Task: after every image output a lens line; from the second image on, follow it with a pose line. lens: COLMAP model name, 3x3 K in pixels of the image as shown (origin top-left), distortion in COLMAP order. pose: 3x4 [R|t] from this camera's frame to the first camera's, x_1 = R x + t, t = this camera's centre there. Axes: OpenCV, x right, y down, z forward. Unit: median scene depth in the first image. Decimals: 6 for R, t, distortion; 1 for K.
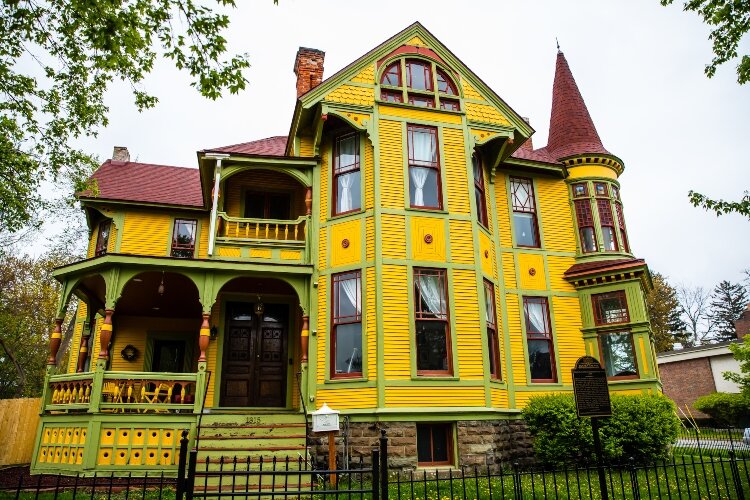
lens RADIAL K [[485.8, 0, 375.0], [0, 485.8, 250.0], [0, 0, 1]] dist [-0.036661, 0.003866]
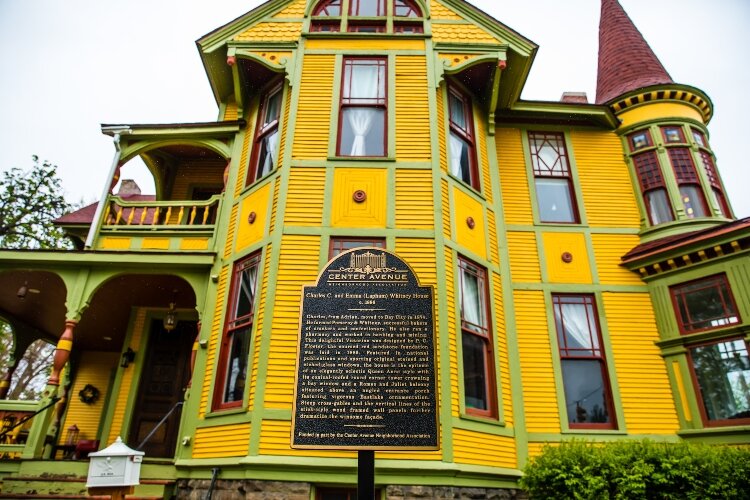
lens RADIAL K [[485.8, 0, 375.0], [0, 485.8, 250.0], [0, 0, 1]] dist [-0.036661, 0.003866]
pose [[0.969745, -0.077512, -0.231487, 0.233110], [0.045693, 0.989127, -0.139785, 0.119675], [0.239805, 0.124978, 0.962743, 0.313474]]
